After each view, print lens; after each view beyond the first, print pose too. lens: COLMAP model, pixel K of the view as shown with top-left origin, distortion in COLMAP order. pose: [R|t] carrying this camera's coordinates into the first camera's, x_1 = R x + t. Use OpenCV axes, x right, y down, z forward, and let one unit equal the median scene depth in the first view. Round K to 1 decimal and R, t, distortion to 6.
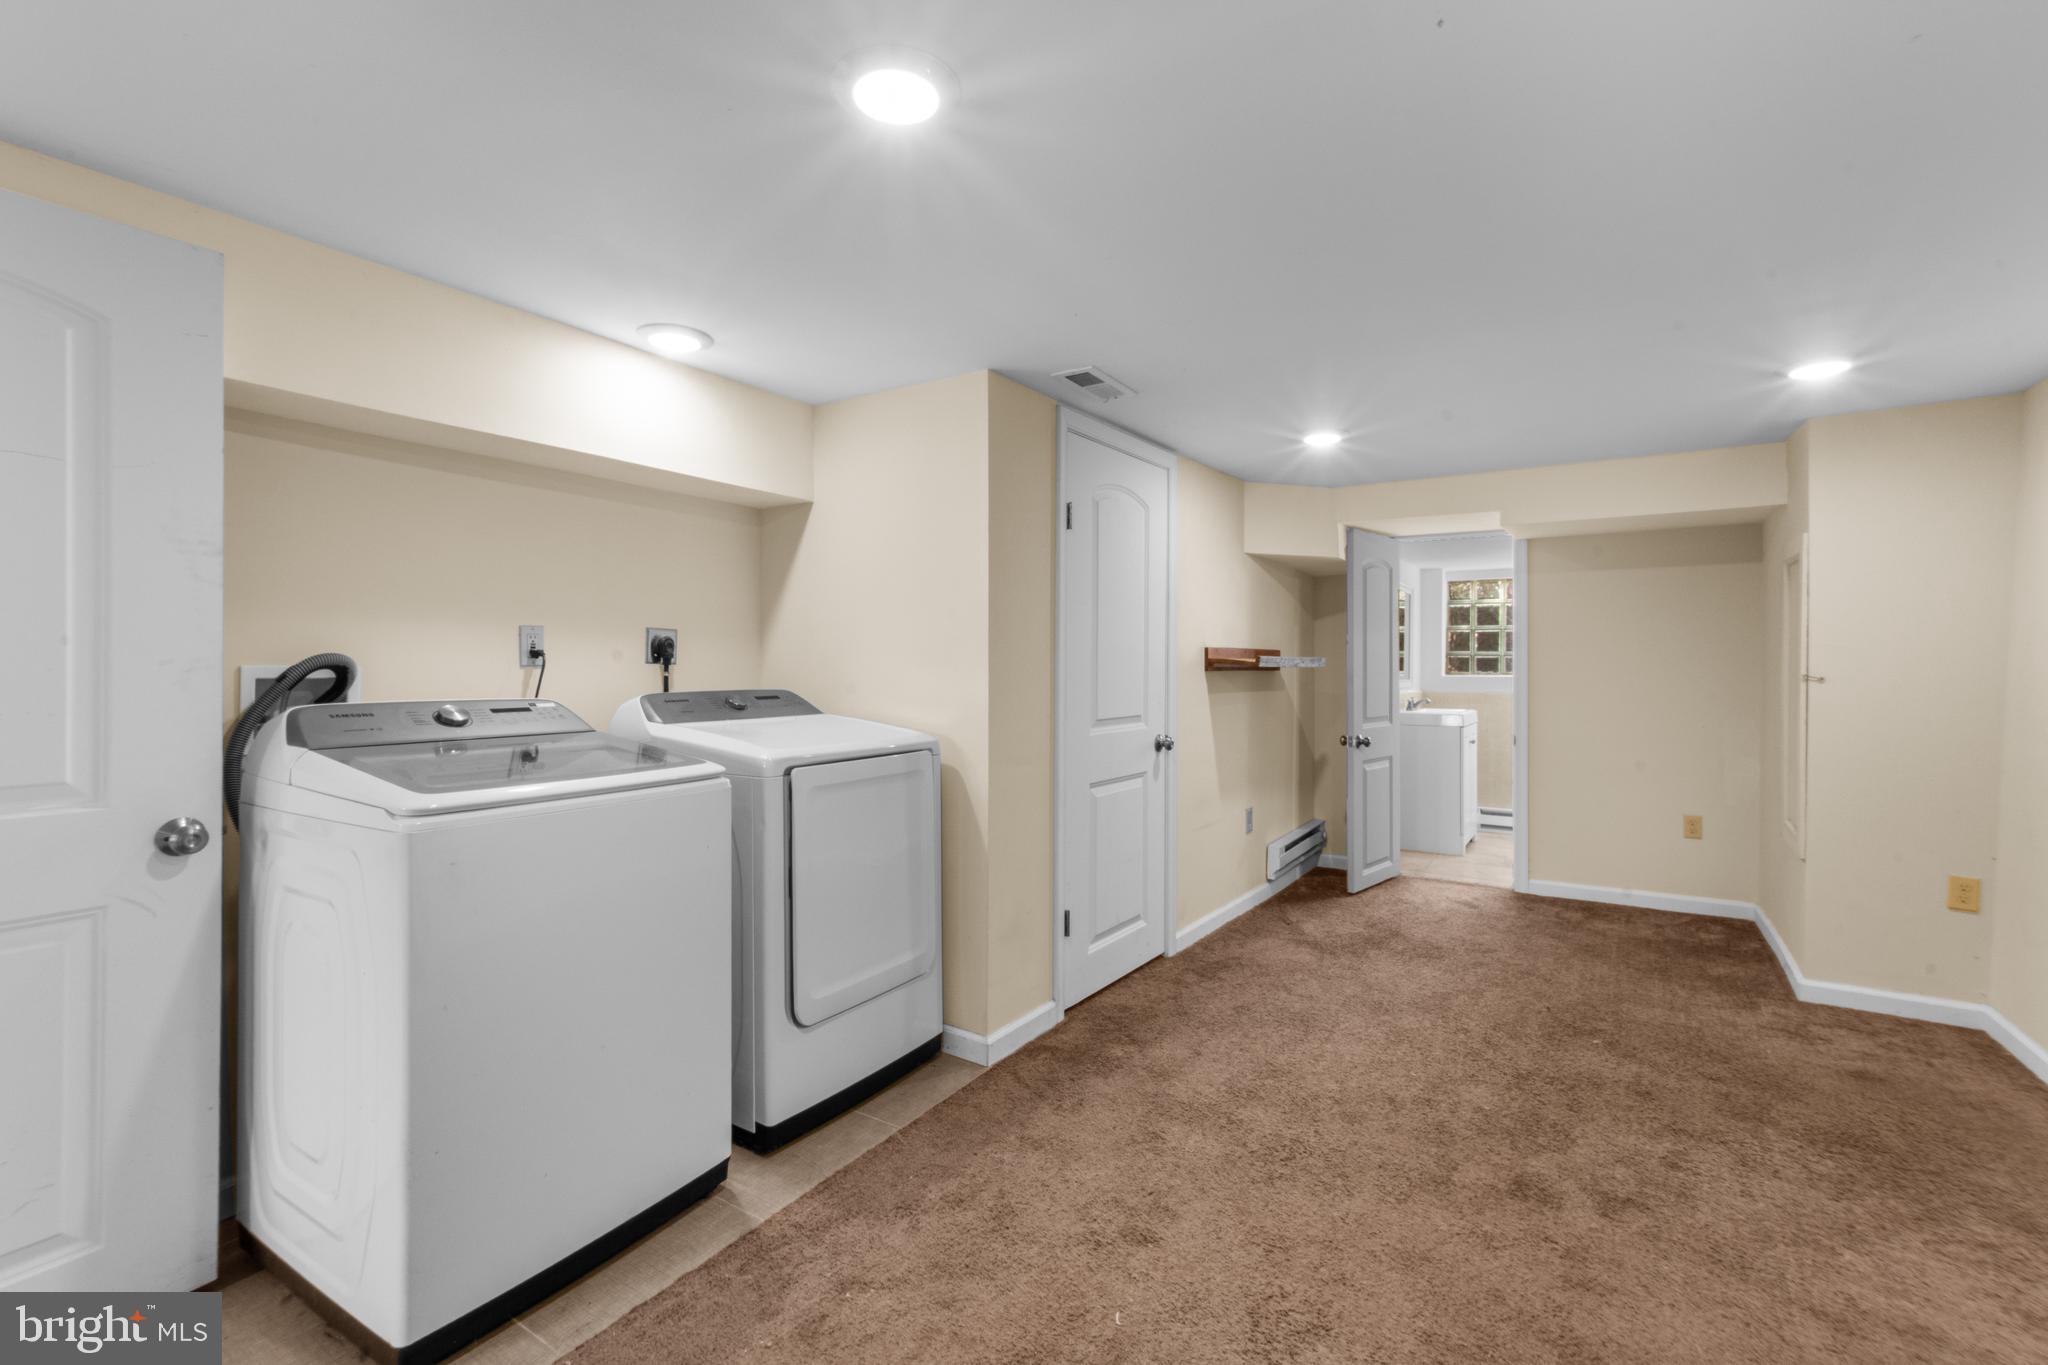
lens RADIAL K [[888.6, 0, 1011.0], [0, 888.6, 665.2], [0, 0, 1]] dist [0.007792, -0.001712]
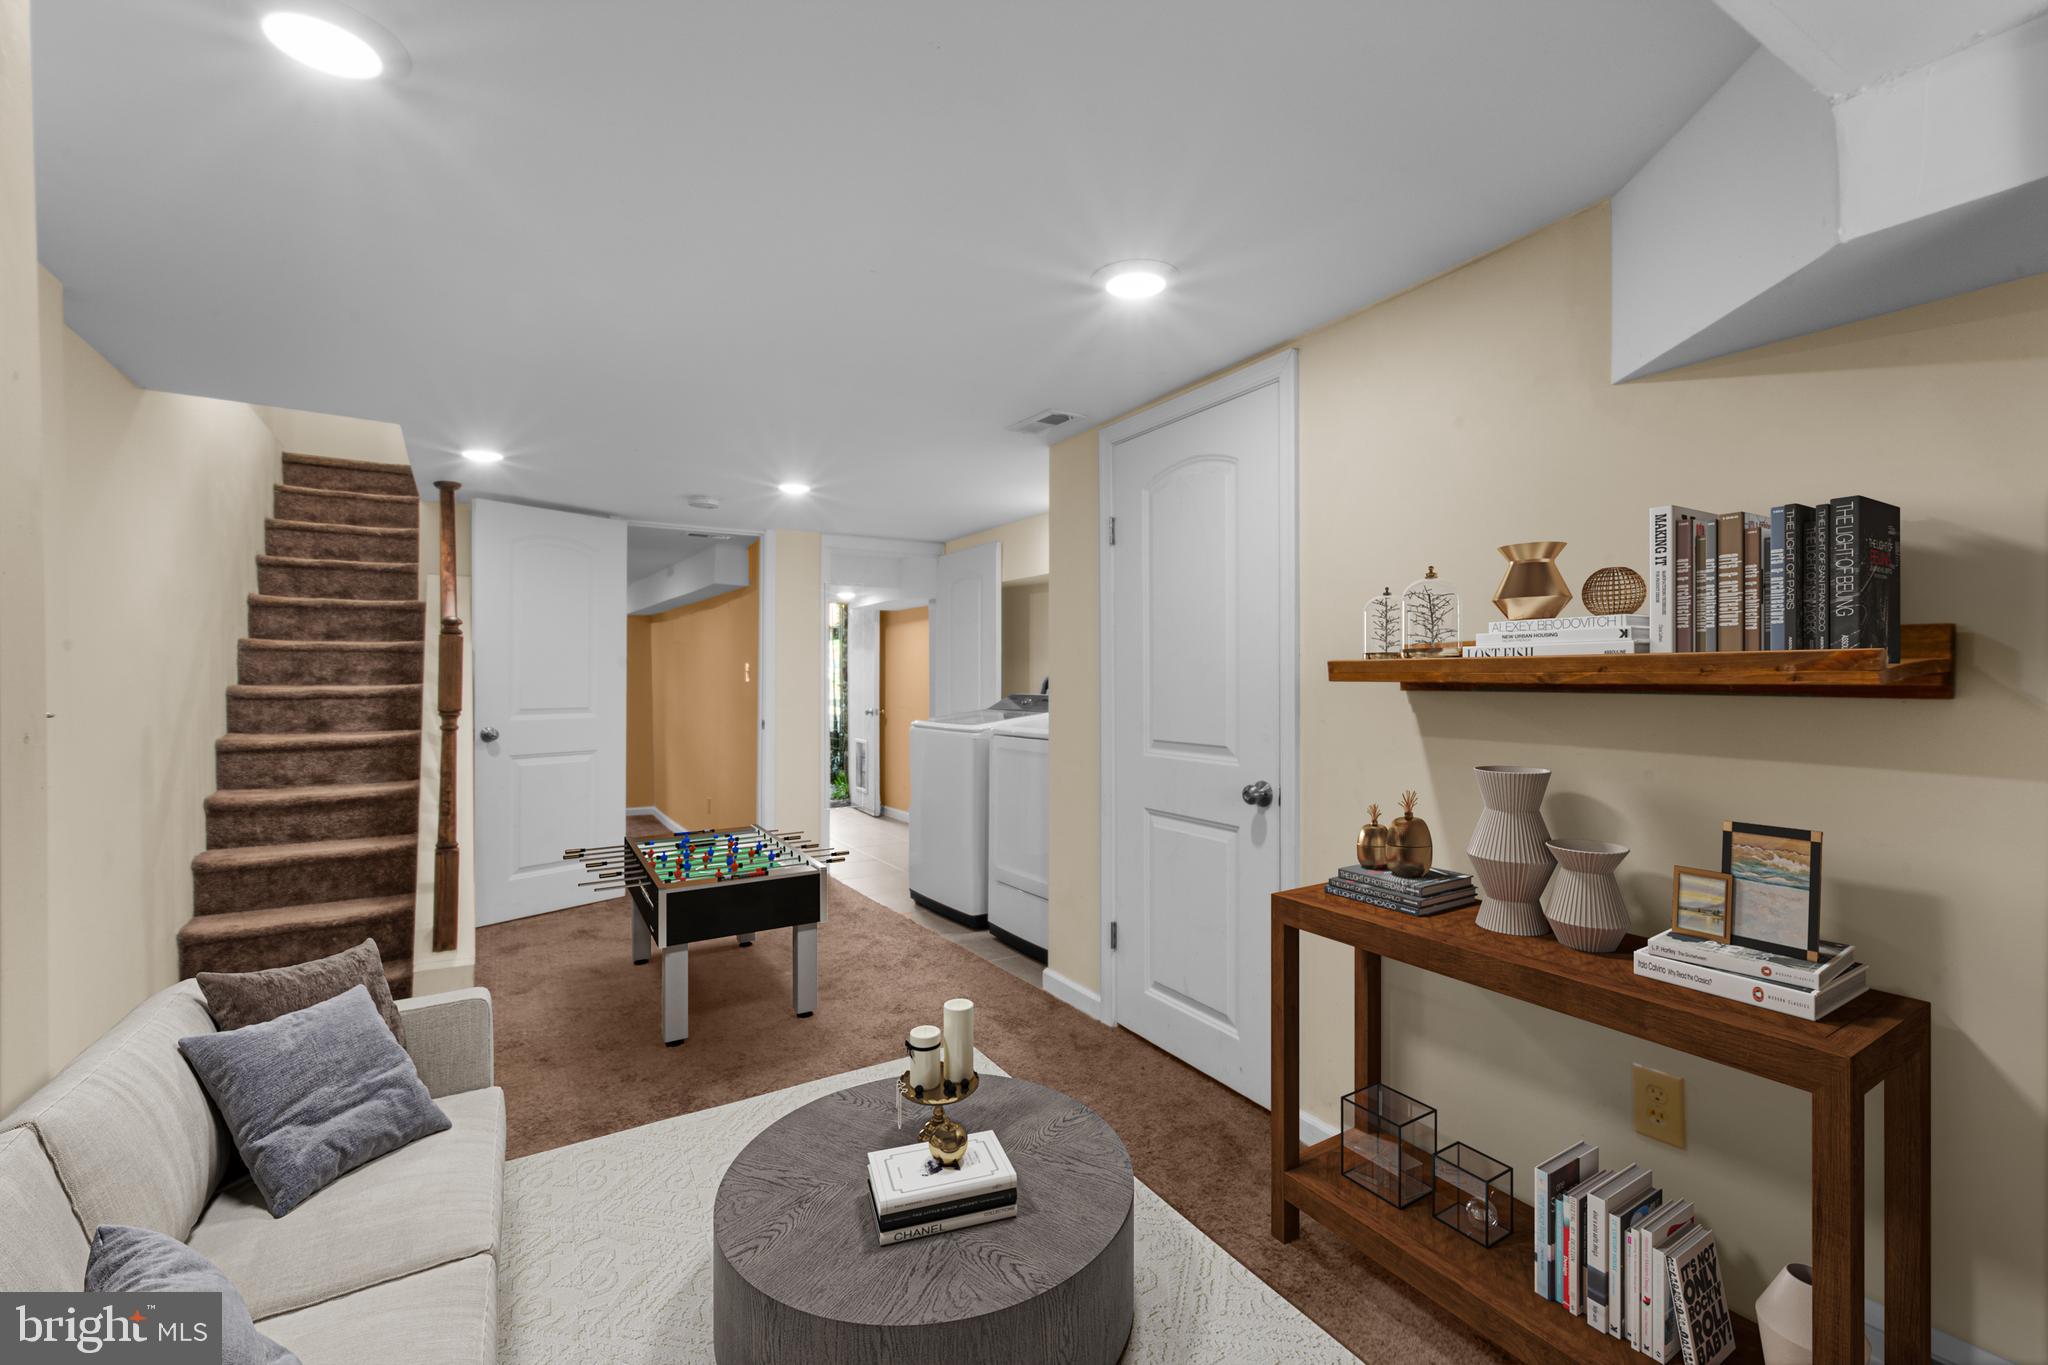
lens RADIAL K [[888.6, 0, 1021.5], [0, 888.6, 685.0], [0, 0, 1]] dist [0.007792, -0.001712]
pose [[-0.416559, 0.001197, -0.909108, 0.855961], [-0.006450, 0.999970, 0.004272, 0.002943], [0.909086, 0.007643, -0.416539, 1.108584]]
